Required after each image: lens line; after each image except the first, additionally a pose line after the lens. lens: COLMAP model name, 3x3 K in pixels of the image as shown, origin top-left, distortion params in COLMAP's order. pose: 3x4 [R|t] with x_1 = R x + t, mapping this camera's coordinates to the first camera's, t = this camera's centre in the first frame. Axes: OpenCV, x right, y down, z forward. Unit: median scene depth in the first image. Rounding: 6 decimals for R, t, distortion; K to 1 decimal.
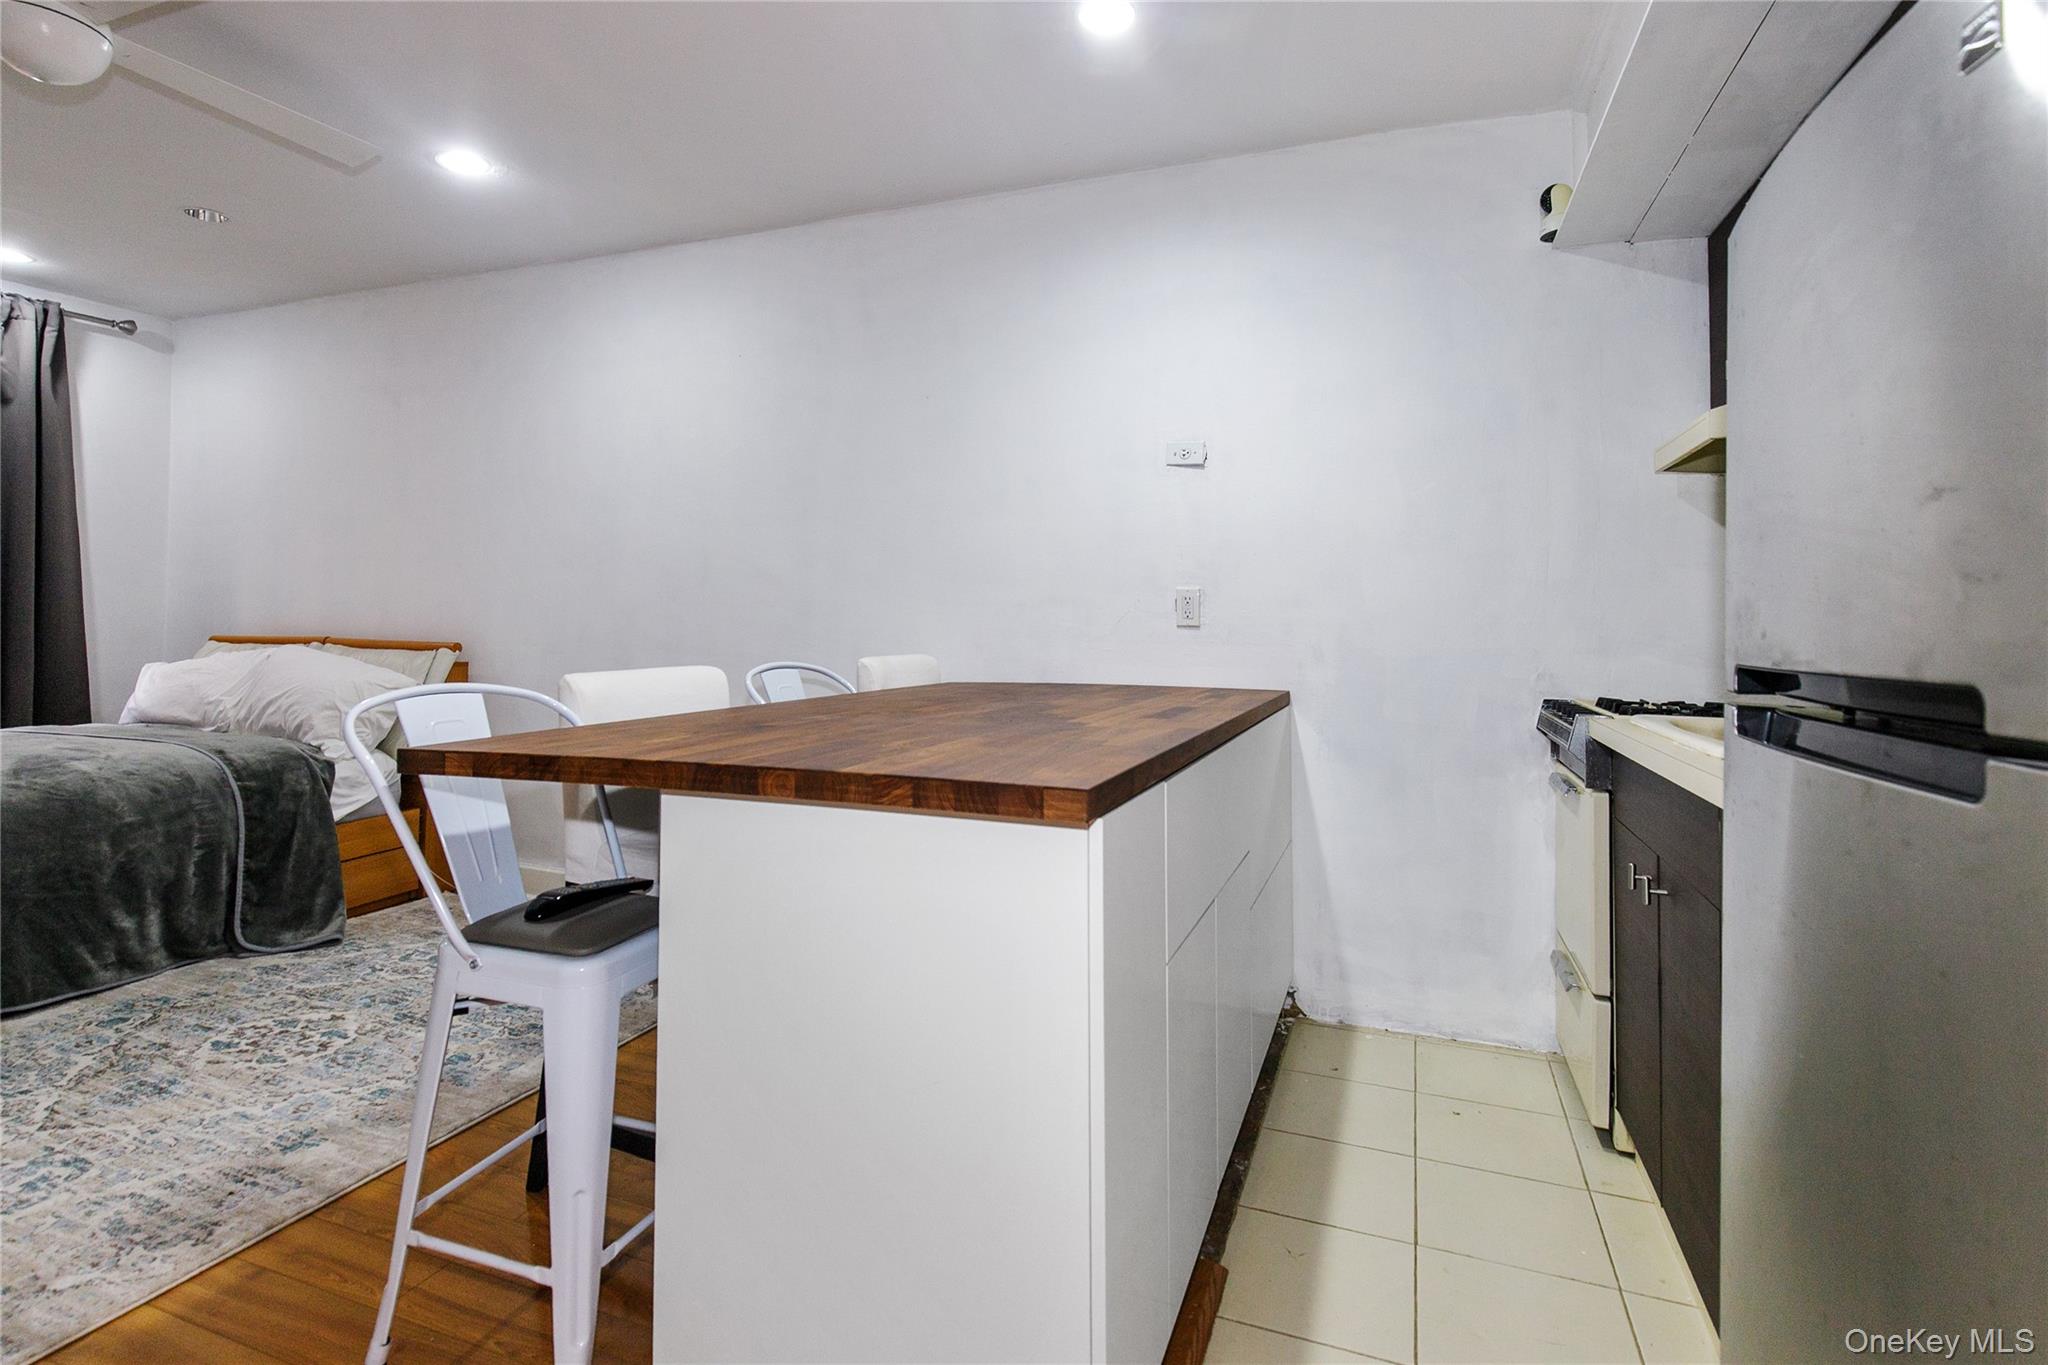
lens RADIAL K [[992.3, 0, 1017.5], [0, 992.3, 589.4], [0, 0, 1]] dist [0.004637, 0.000356]
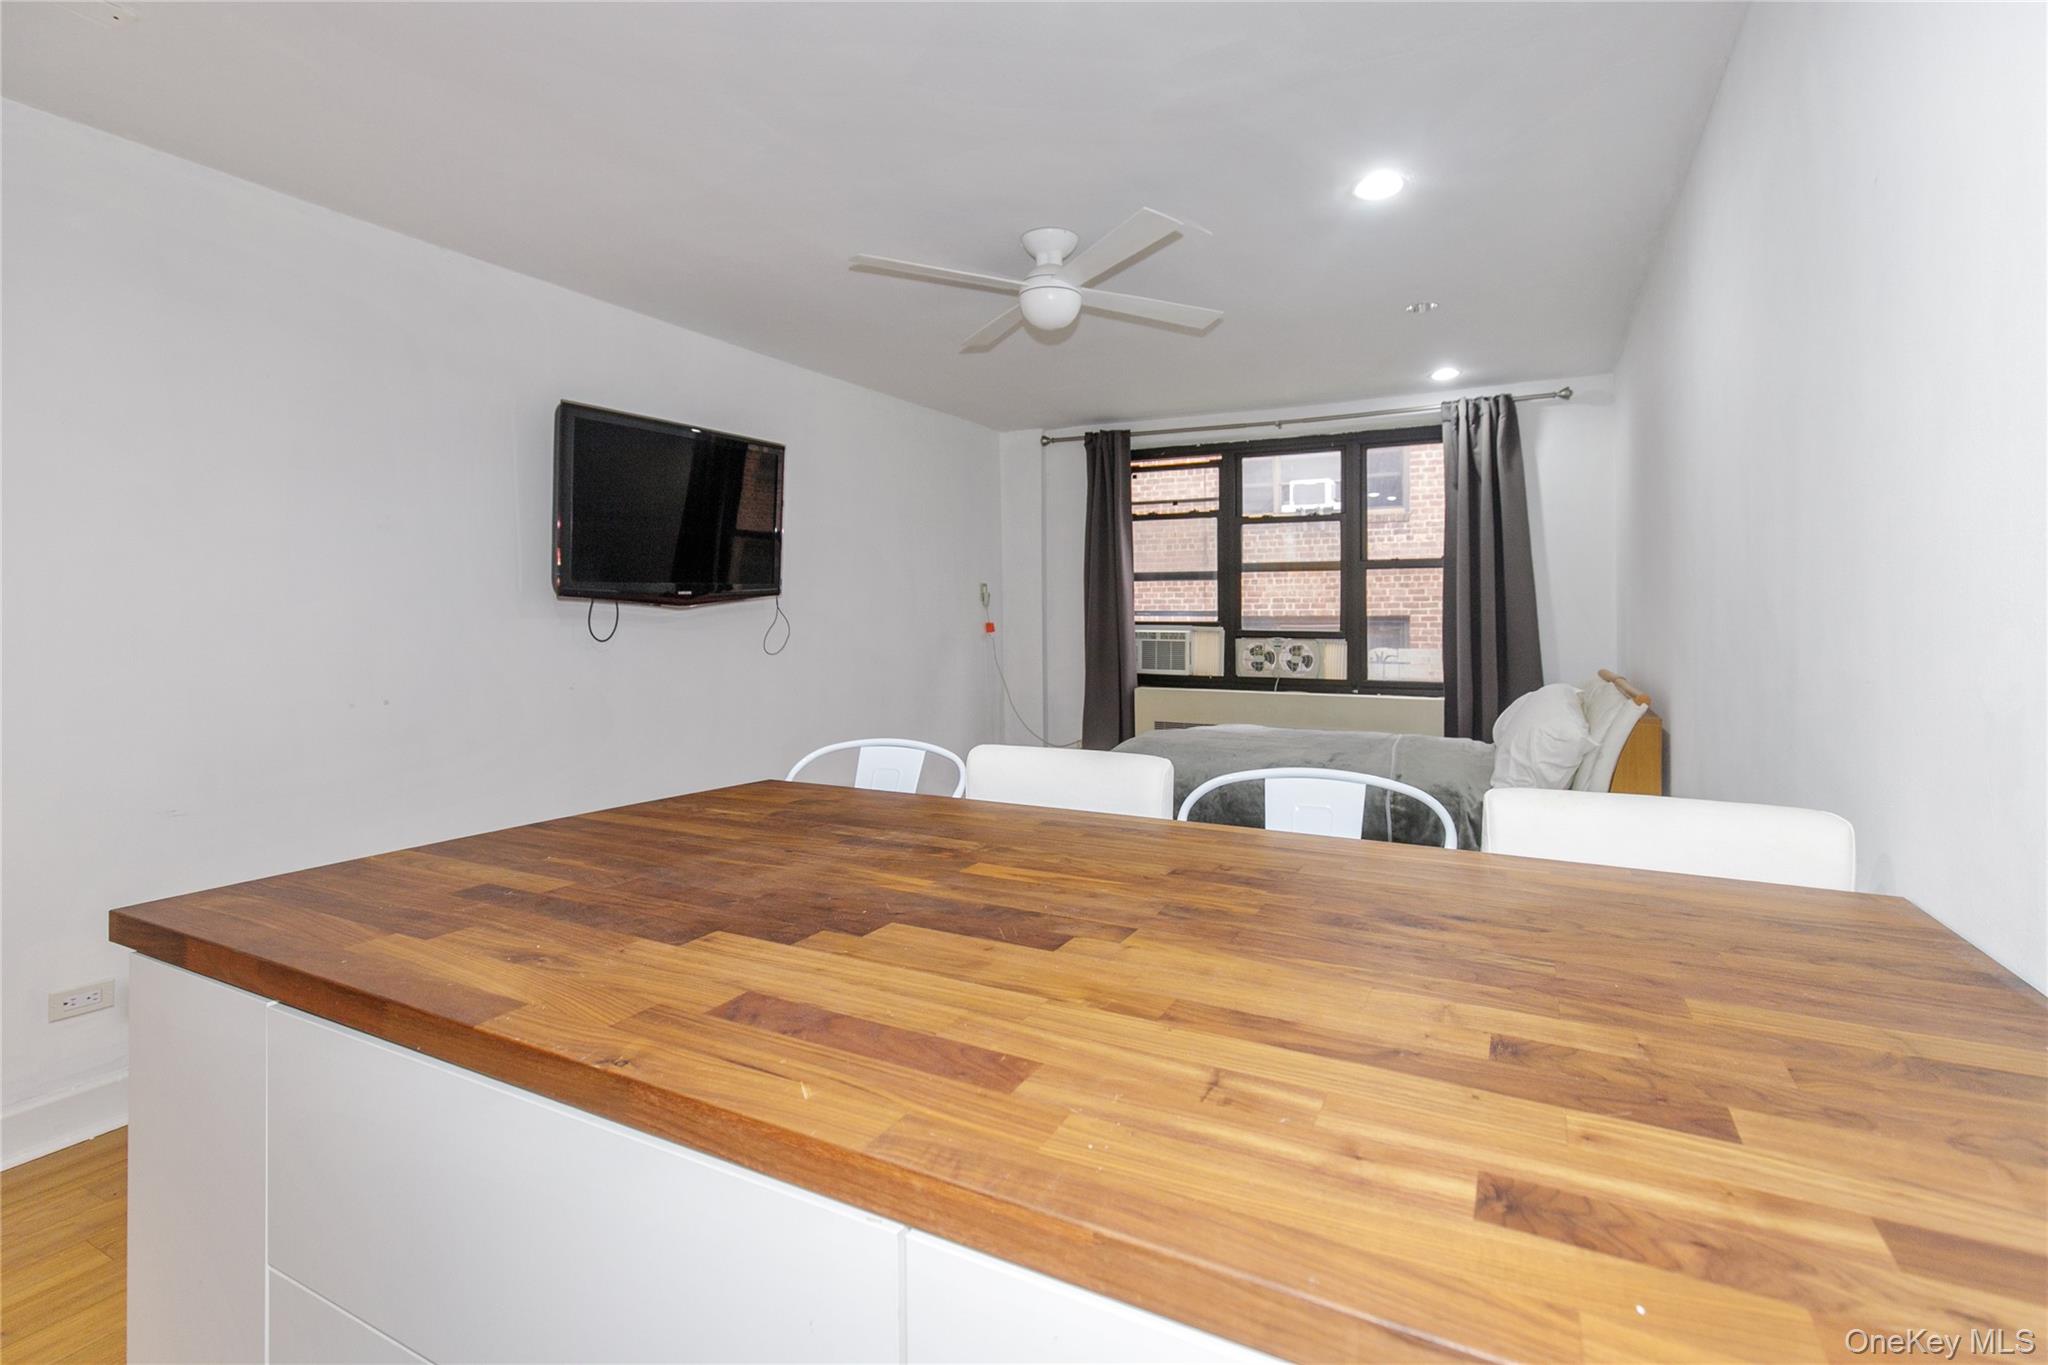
lens RADIAL K [[939.3, 0, 1034.1], [0, 939.3, 608.8], [0, 0, 1]] dist [-0.000334, 0.000042]
pose [[-0.099083, -0.015555, -0.994958, 0.443107], [0.033063, 0.999274, -0.018915, -0.032074], [0.994530, -0.034771, -0.098496, 0.931430]]
